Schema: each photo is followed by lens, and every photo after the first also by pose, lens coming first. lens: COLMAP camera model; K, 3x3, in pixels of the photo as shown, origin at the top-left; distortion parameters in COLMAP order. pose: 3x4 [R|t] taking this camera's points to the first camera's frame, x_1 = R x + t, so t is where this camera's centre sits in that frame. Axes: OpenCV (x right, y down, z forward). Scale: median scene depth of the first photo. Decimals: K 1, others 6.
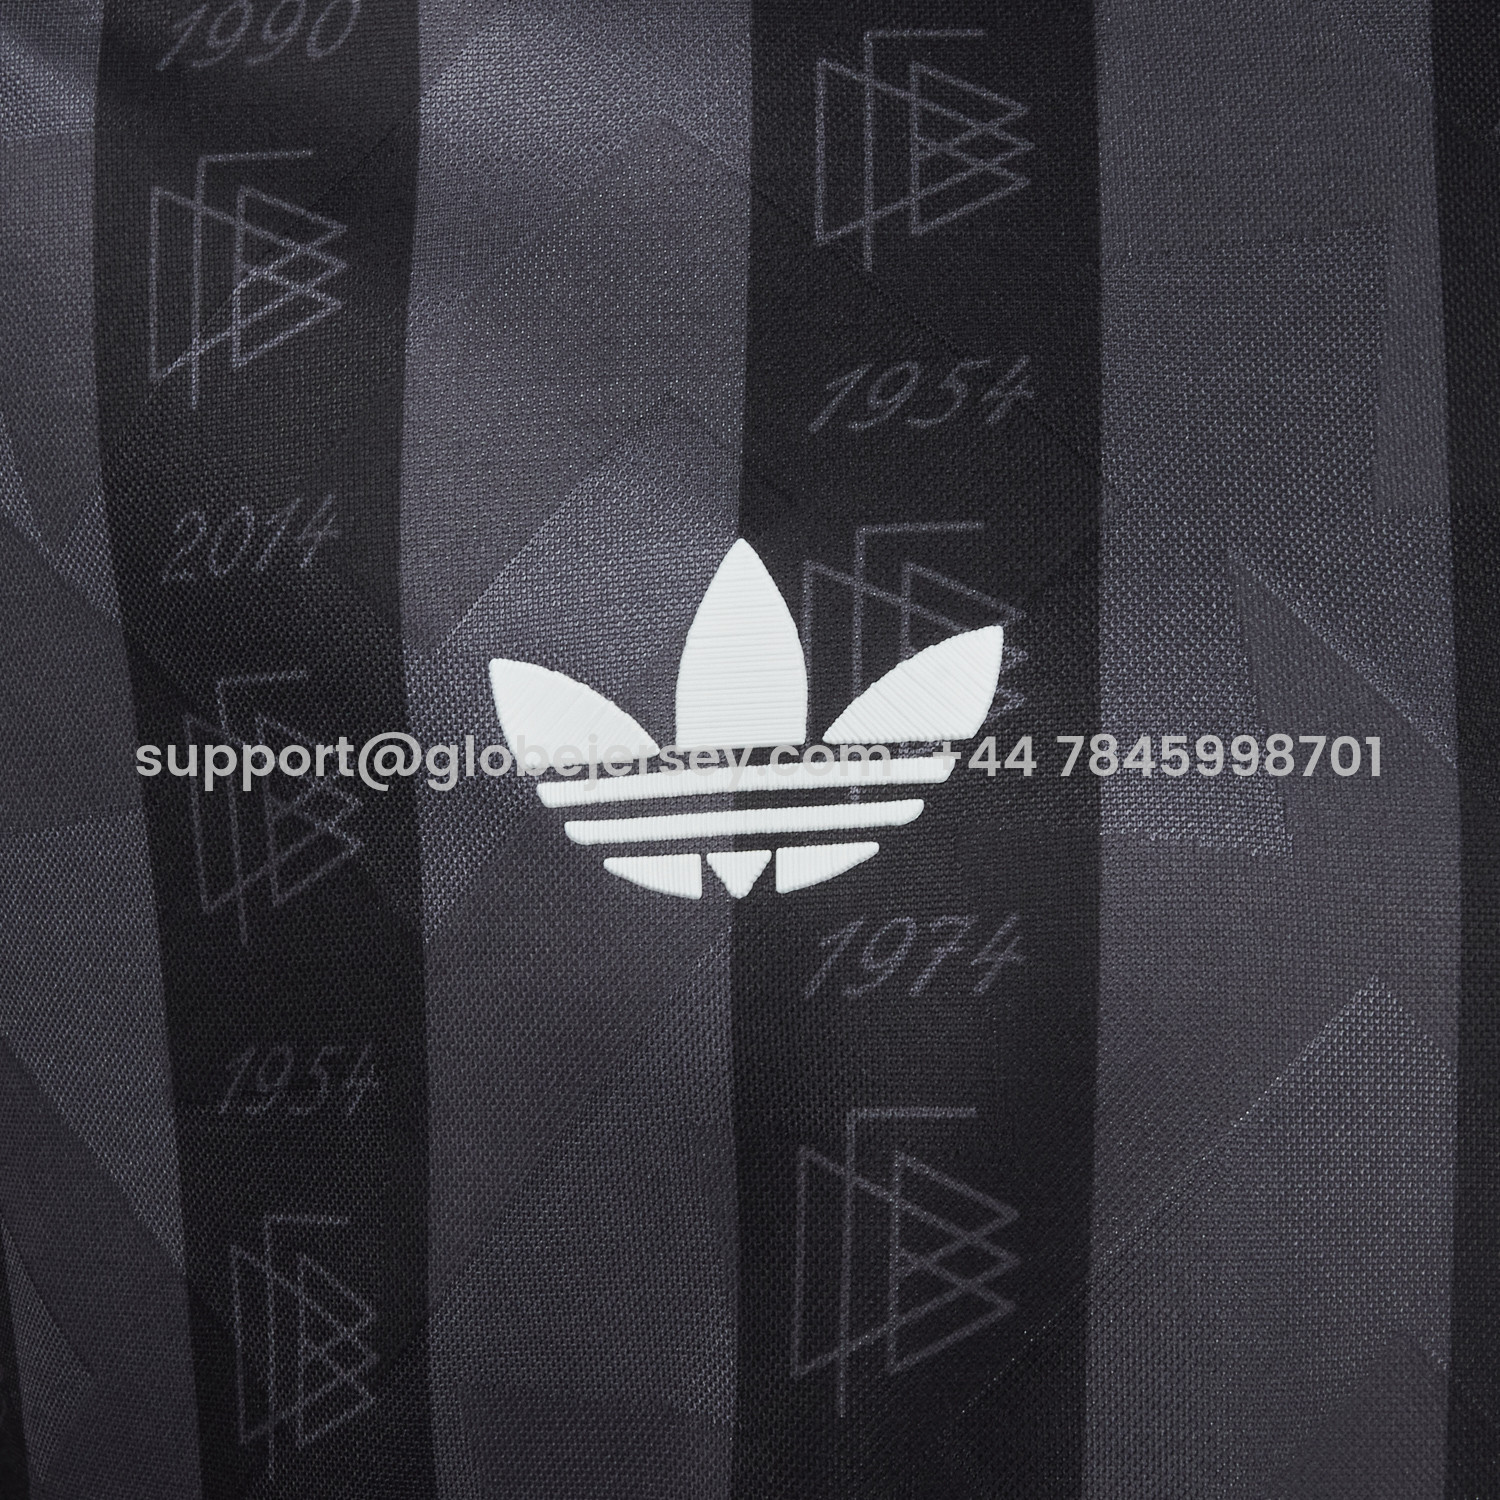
lens RADIAL K [[3060.0, 0, 750.0], [0, 3060.0, 750.0], [0, 0, 1]] dist [-0.091491, 0.044948]
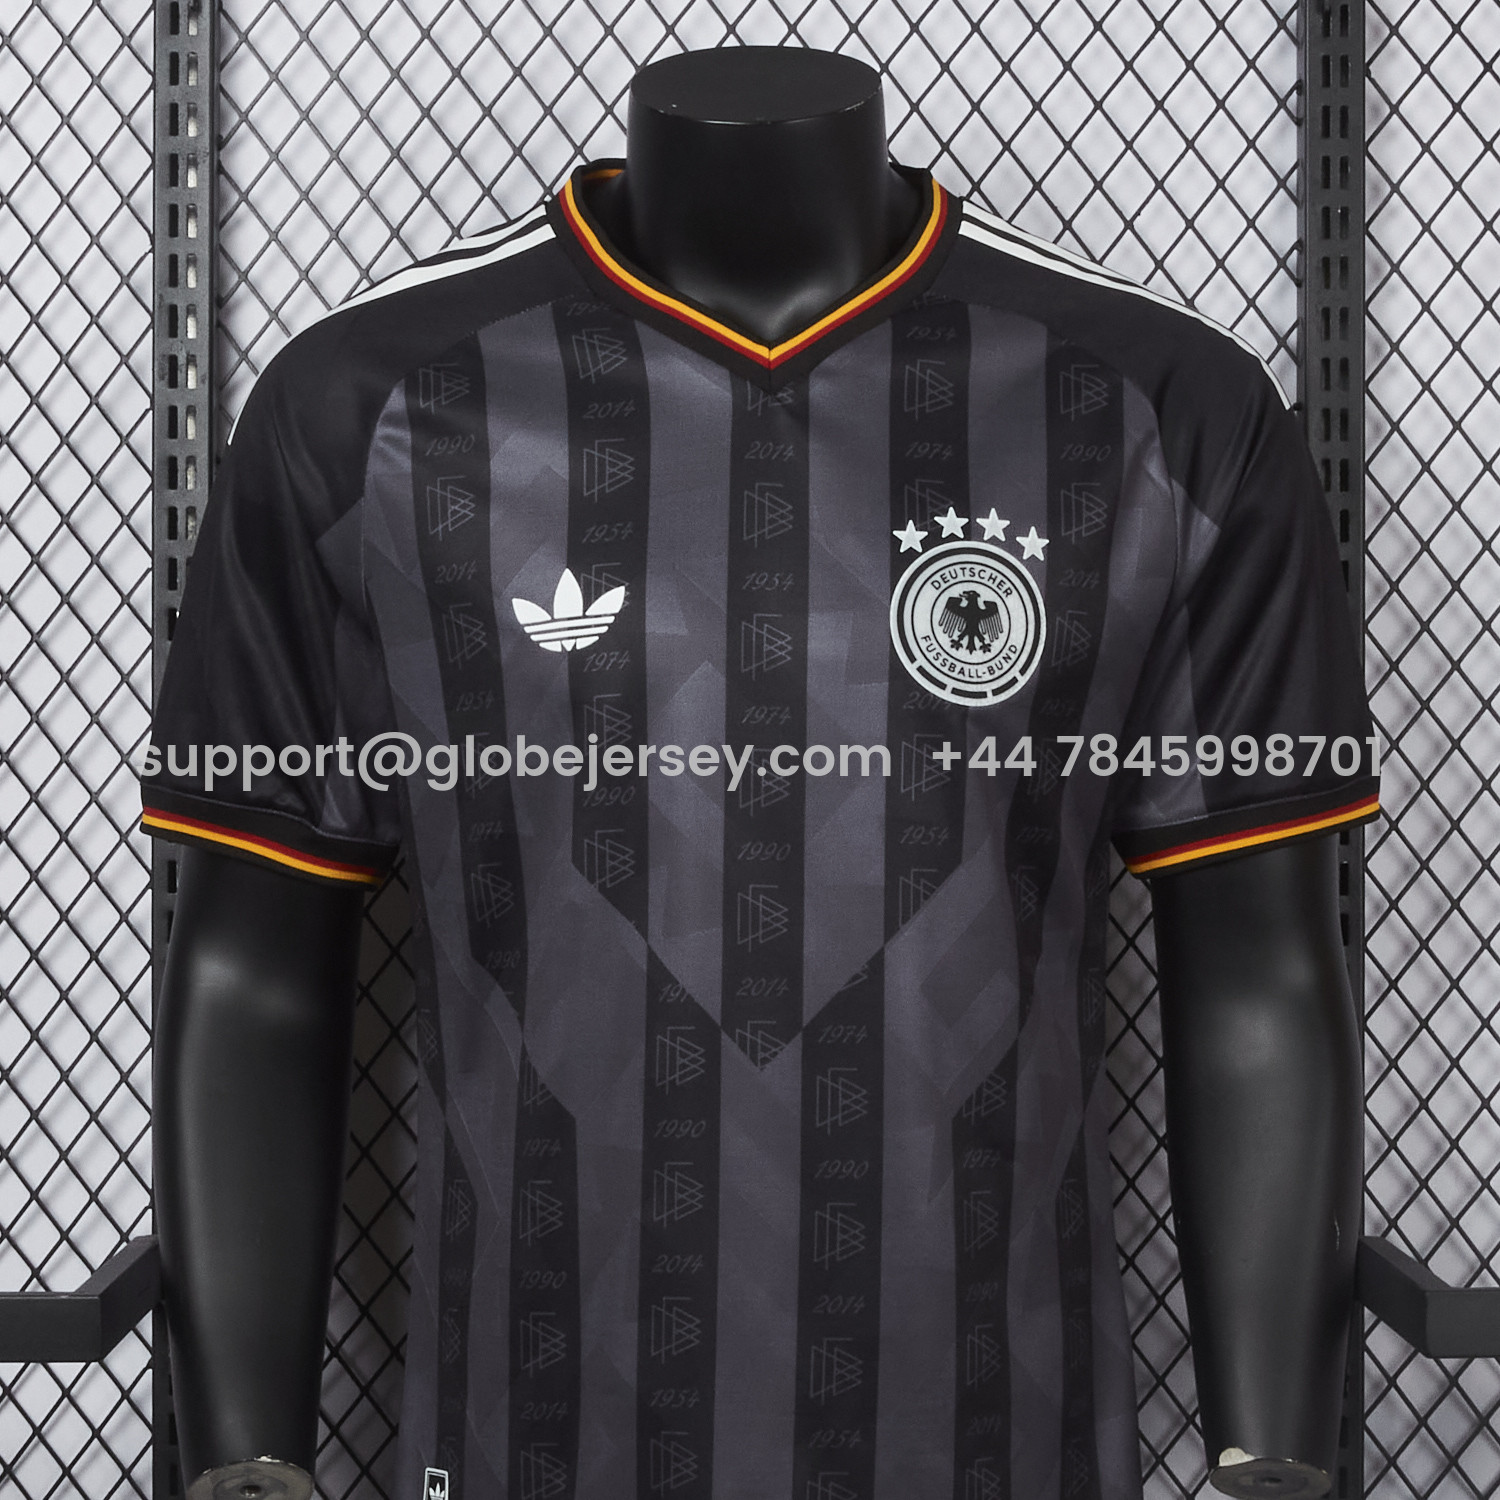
lens RADIAL K [[3060.0, 0, 750.0], [0, 3060.0, 750.0], [0, 0, 1]] dist [-0.091491, 0.044948]
pose [[0.995717, -0.050111, -0.077698, 0.560594], [0.055029, 0.996526, 0.062506, -0.067003], [0.074296, -0.066514, 0.995016, -3.210744]]
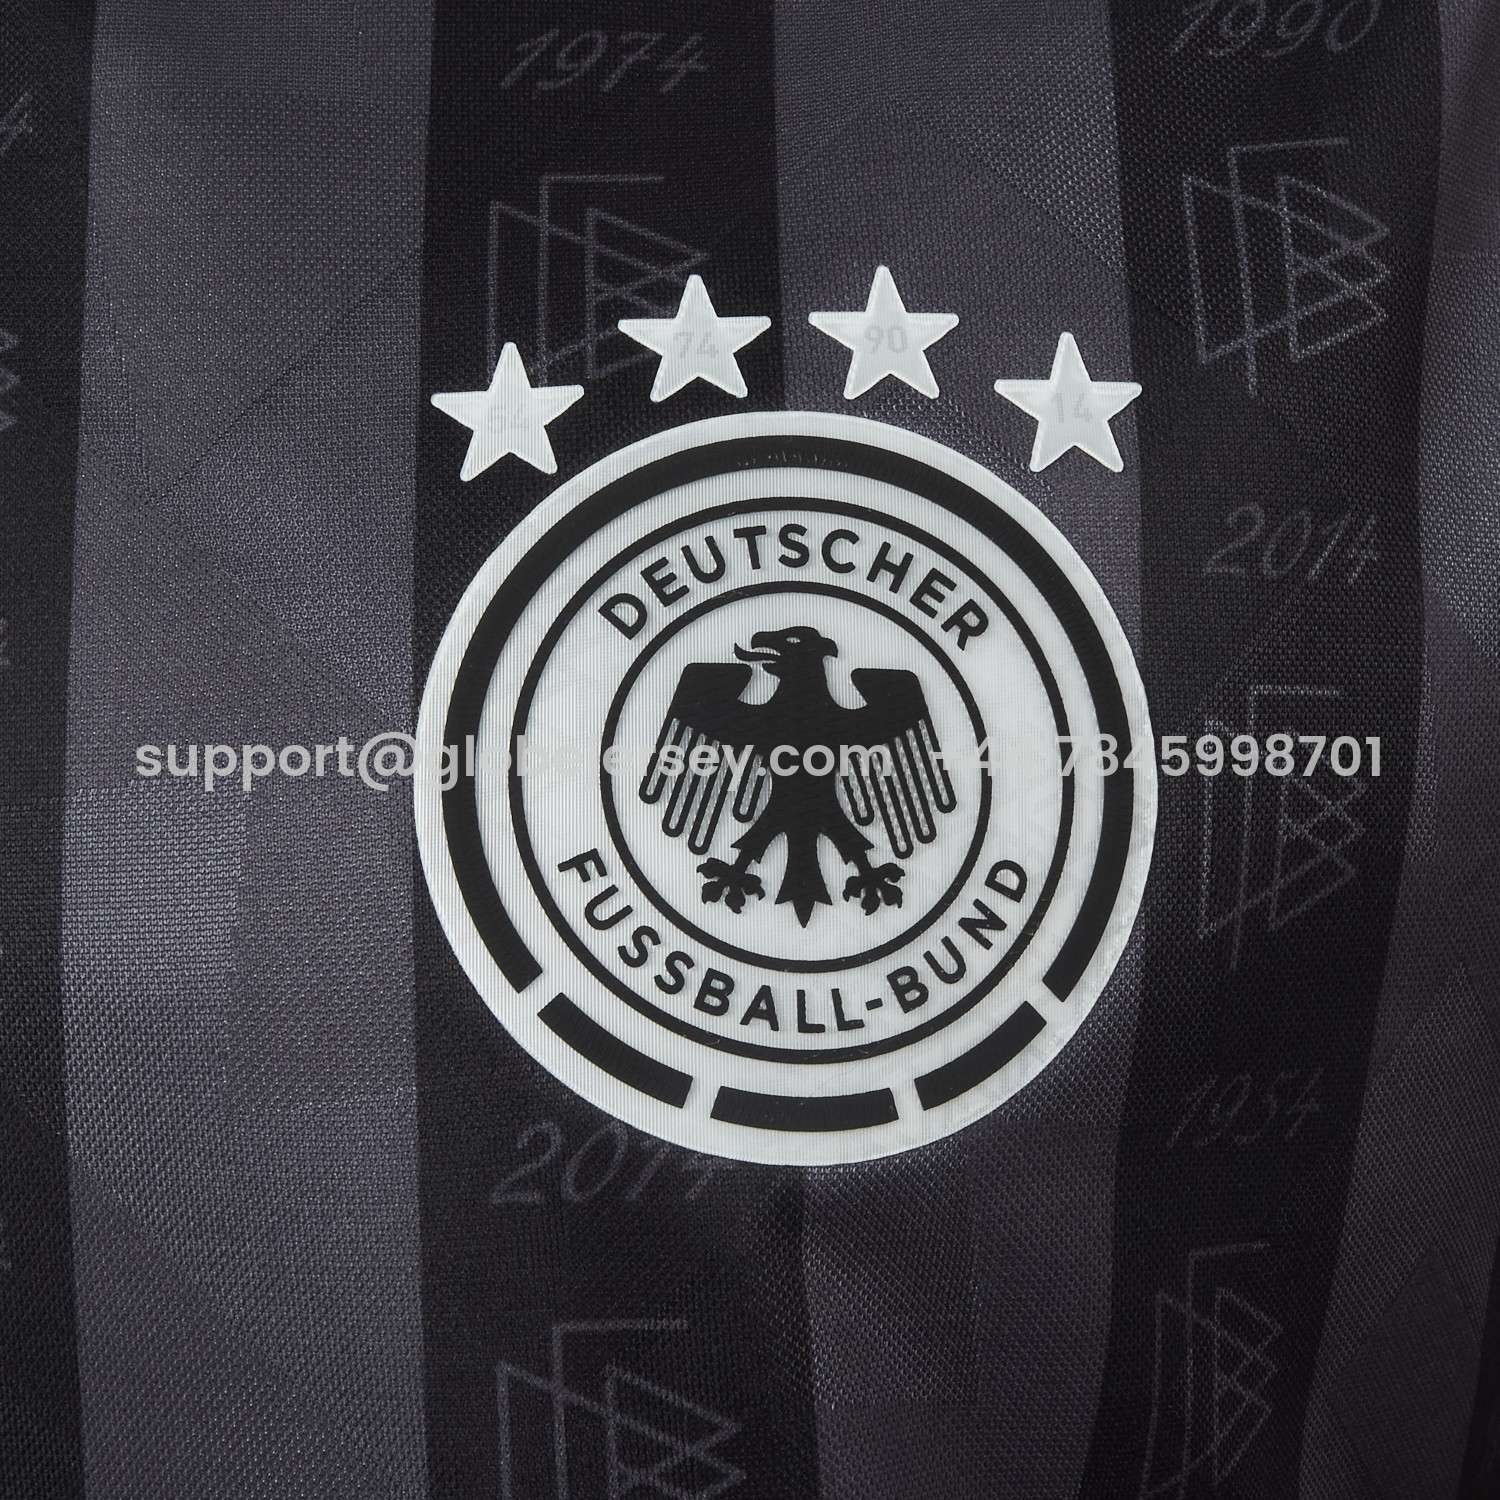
lens RADIAL K [[3060.0, 0, 750.0], [0, 3060.0, 750.0], [0, 0, 1]] dist [-0.091491, 0.044948]
pose [[0.977035, -0.131263, -0.167847, 0.683356], [0.133972, 0.990973, 0.004869, 0.023013], [0.165693, -0.027244, 0.985801, 0.061243]]
